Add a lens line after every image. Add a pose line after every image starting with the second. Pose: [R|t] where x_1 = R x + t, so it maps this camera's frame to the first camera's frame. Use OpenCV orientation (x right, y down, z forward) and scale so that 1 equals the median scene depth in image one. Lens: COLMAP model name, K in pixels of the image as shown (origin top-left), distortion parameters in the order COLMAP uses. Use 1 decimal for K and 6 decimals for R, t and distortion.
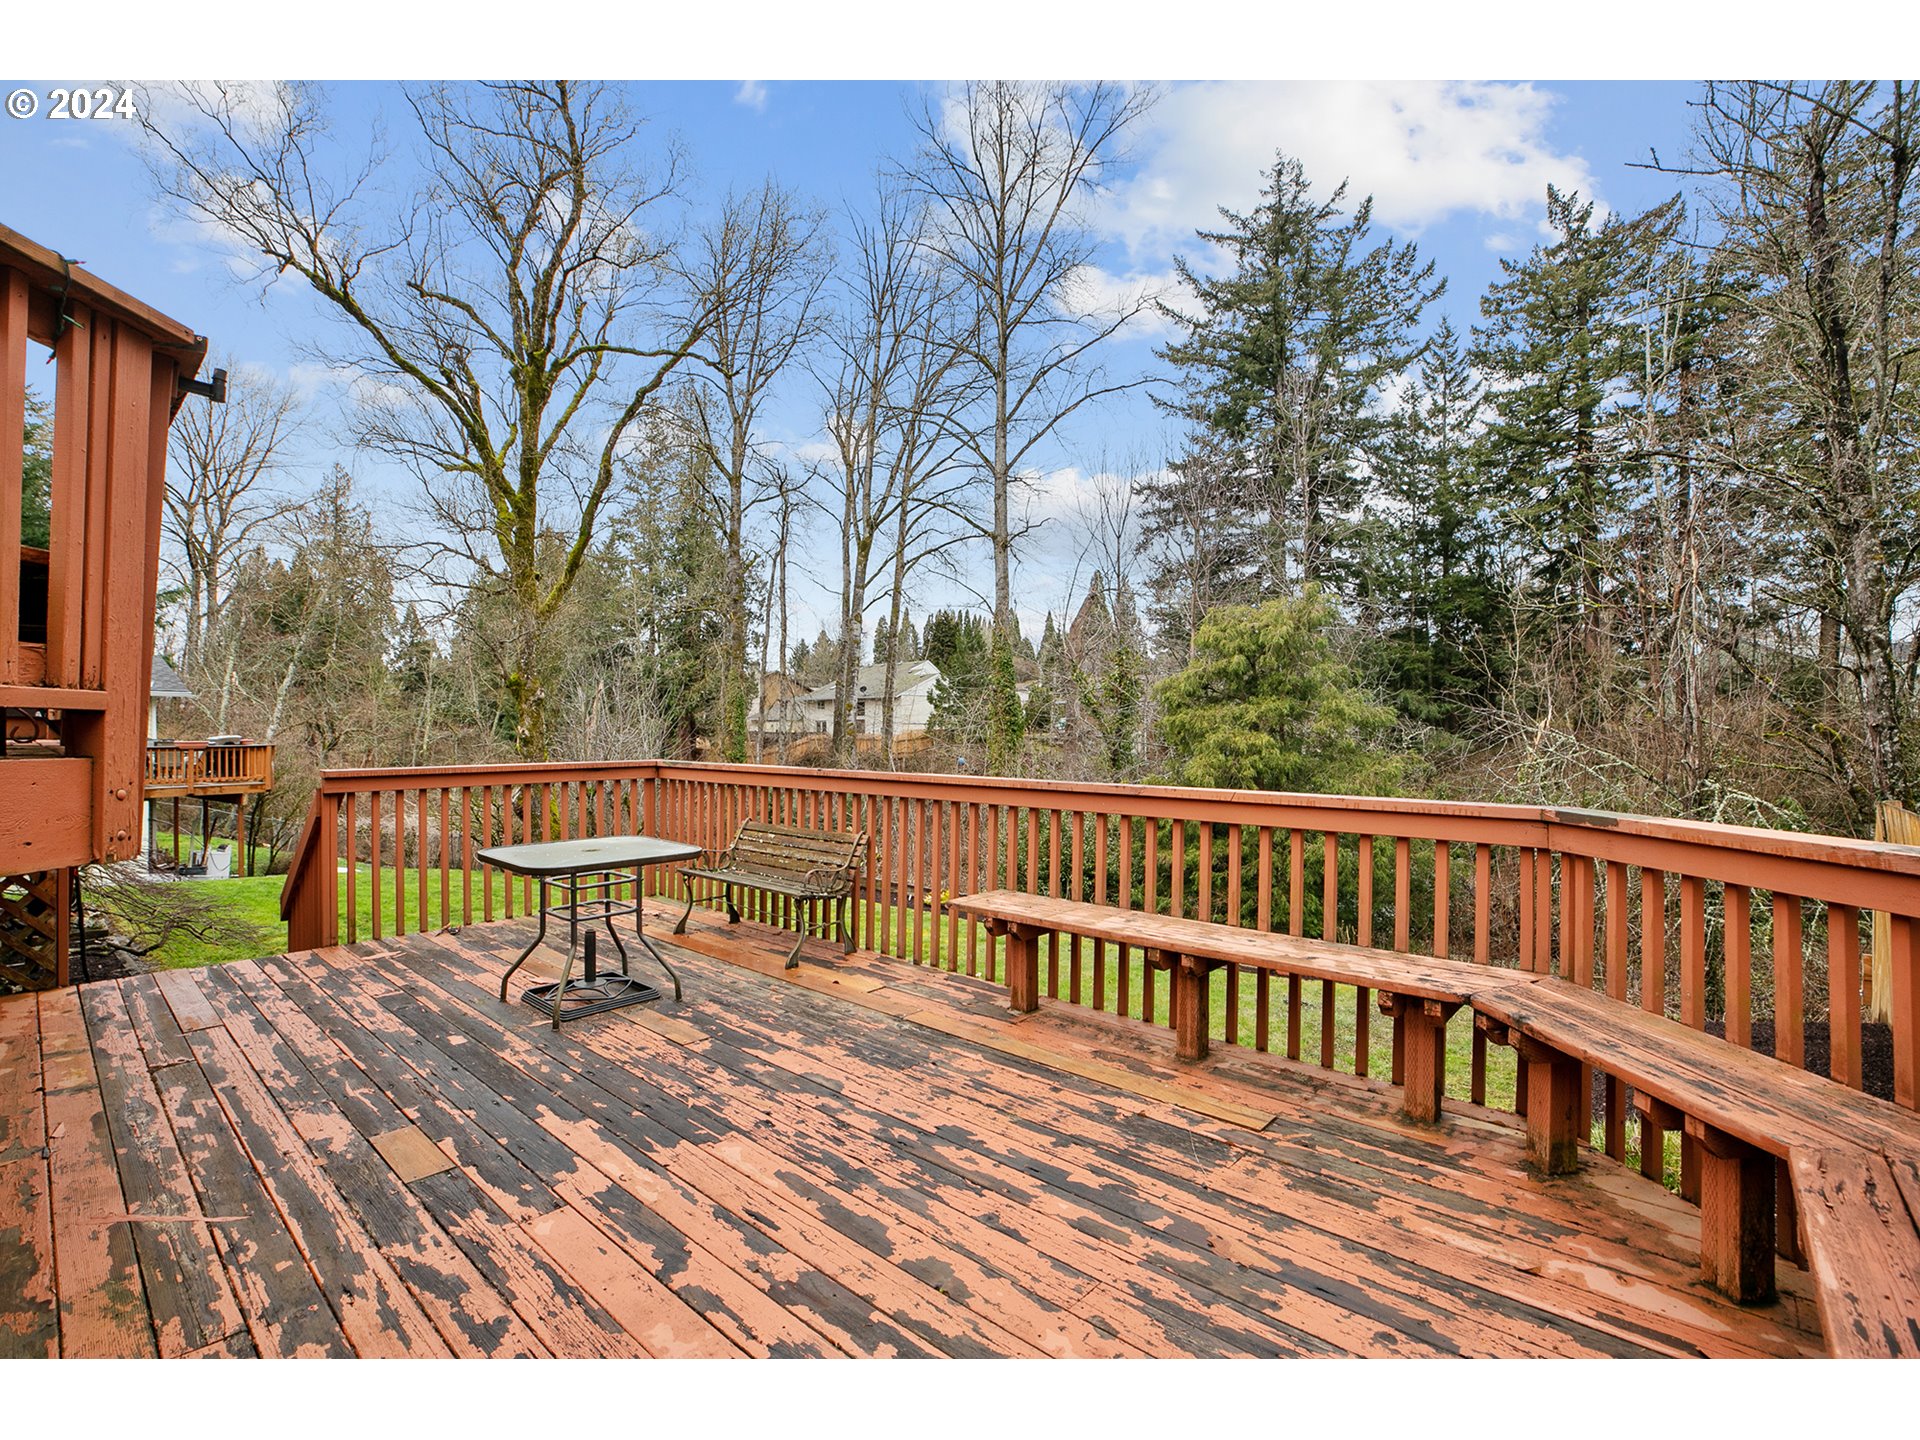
lens RADIAL K [[875.0, 0, 960.9], [0, 875.0, 726.1], [0, 0, 1]] dist [-0.045818, 0.013204]
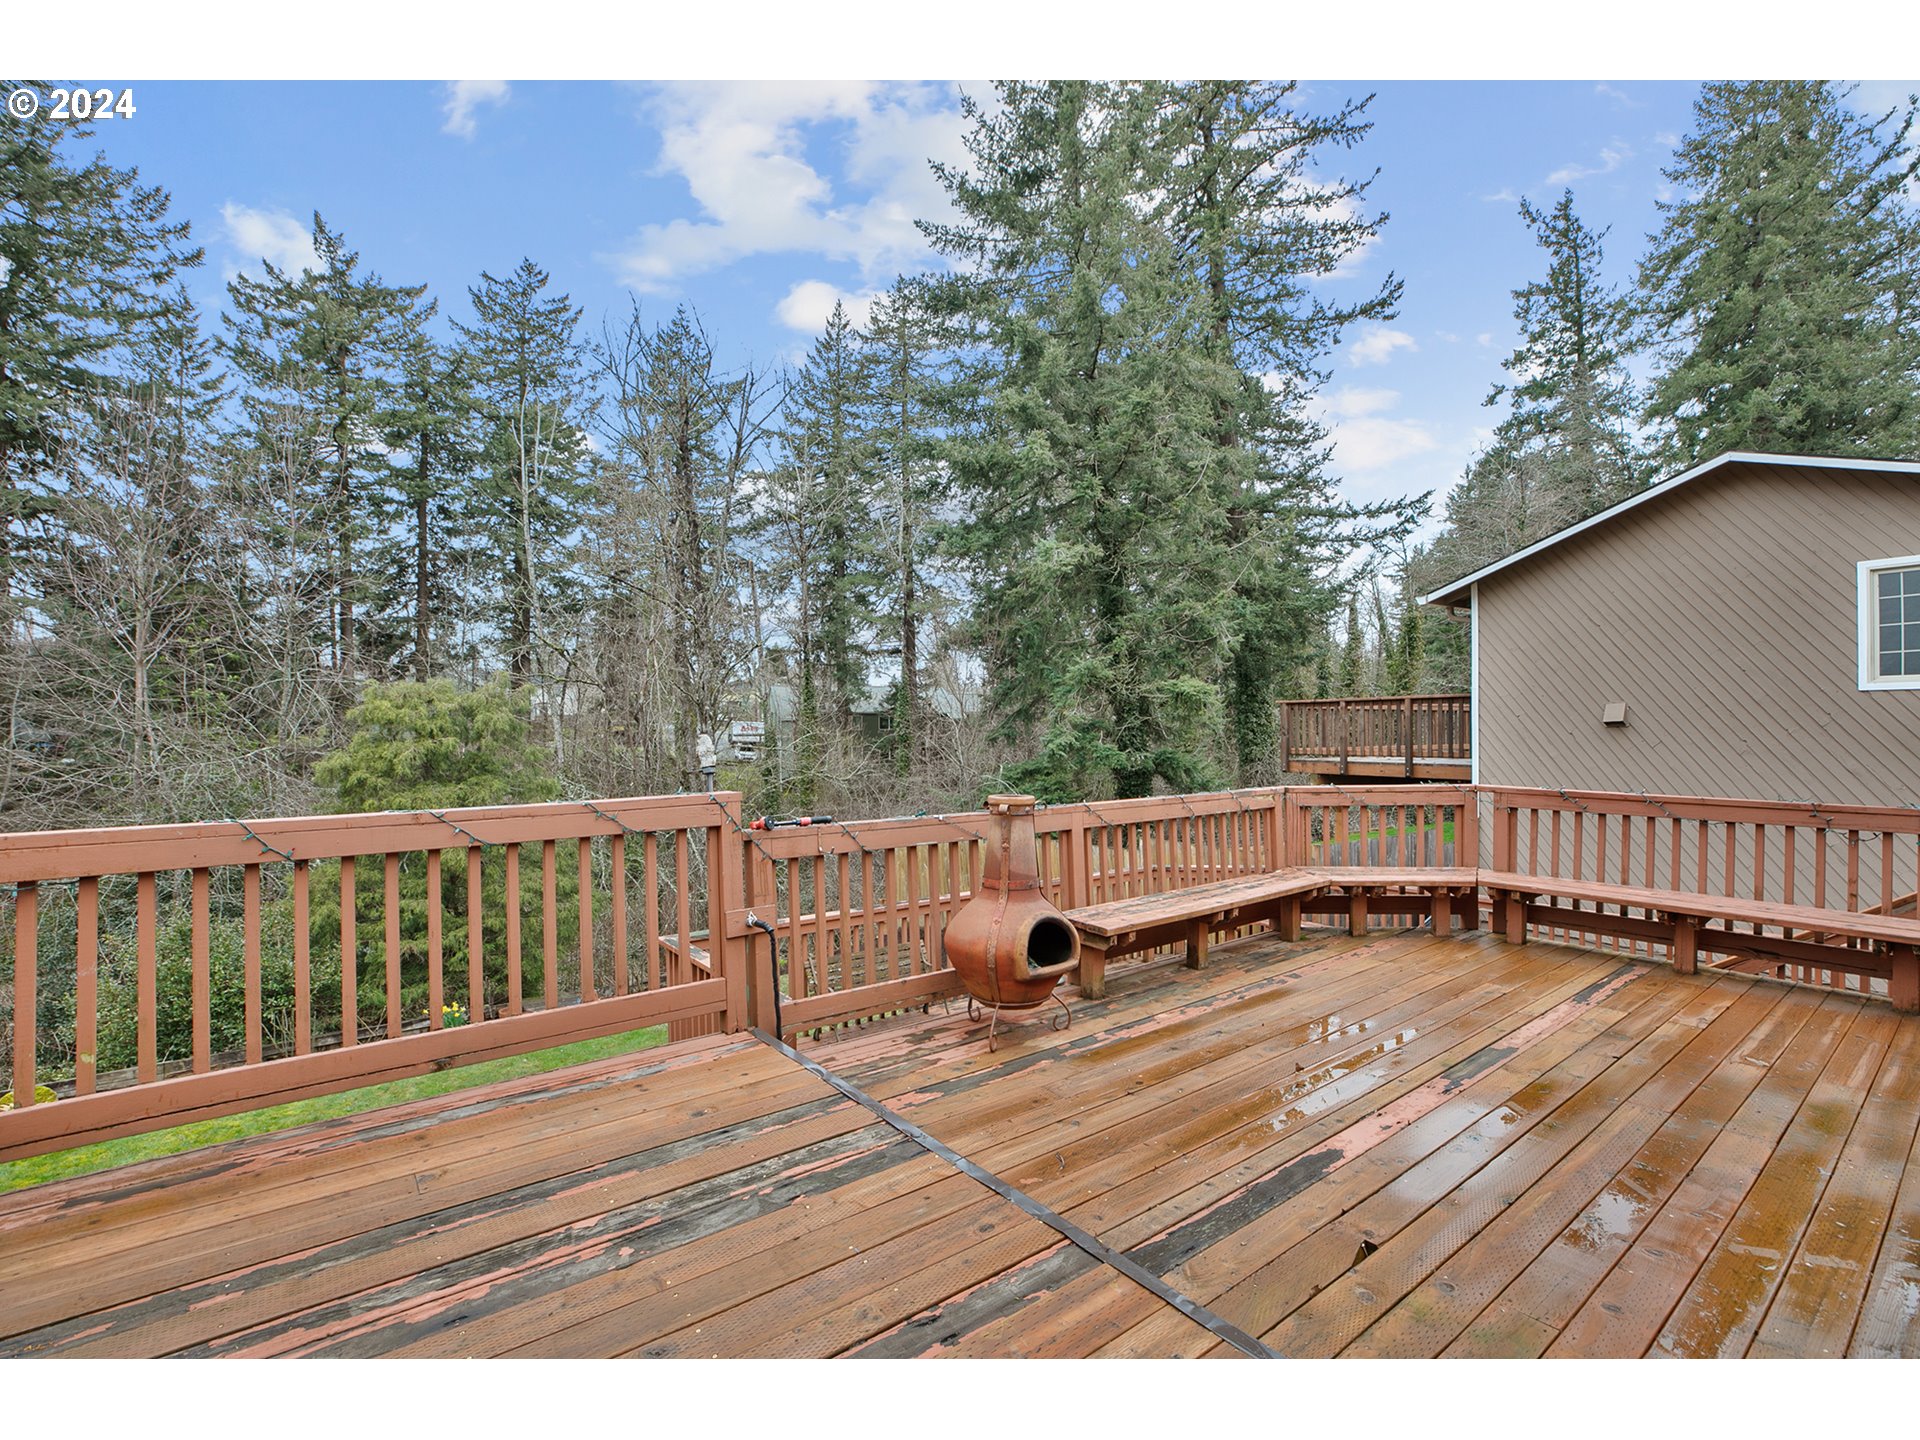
lens RADIAL K [[875.0, 0, 960.9], [0, 875.0, 726.1], [0, 0, 1]] dist [-0.045818, 0.013204]
pose [[0.188817, -0.005161, 0.981999, -0.153346], [0.004479, 0.999980, 0.004395, -0.025313], [-0.982002, 0.003569, 0.188836, 0.054932]]
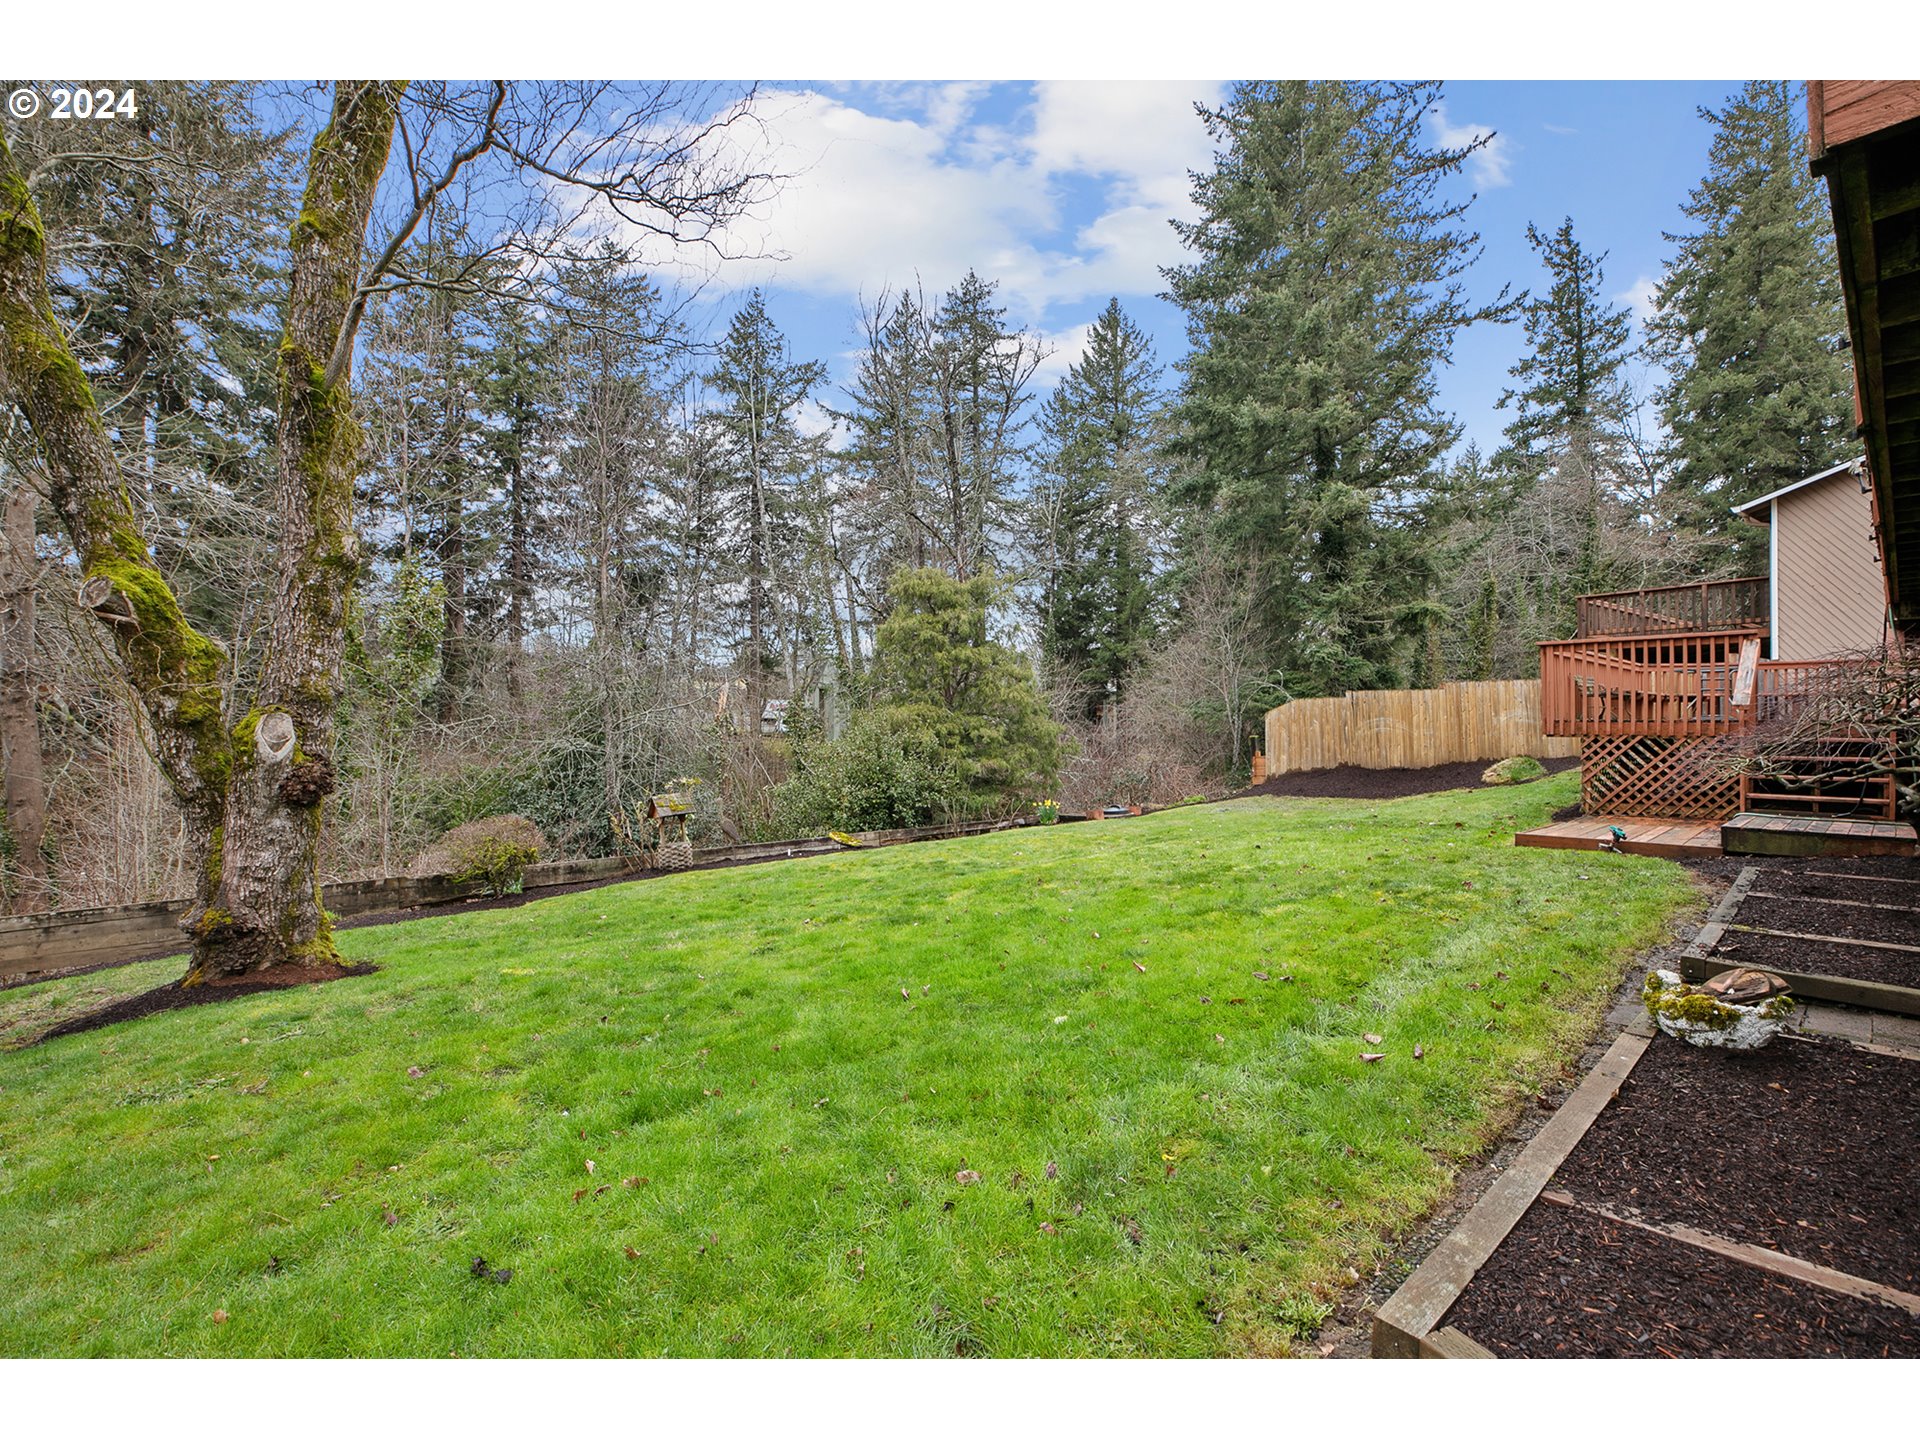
lens RADIAL K [[875.0, 0, 960.9], [0, 875.0, 726.1], [0, 0, 1]] dist [-0.045818, 0.013204]
pose [[0.118186, -0.004333, 0.992982, -0.257939], [0.000604, 0.999991, 0.004292, 0.022592], [-0.992991, 0.000092, 0.118187, 0.228022]]
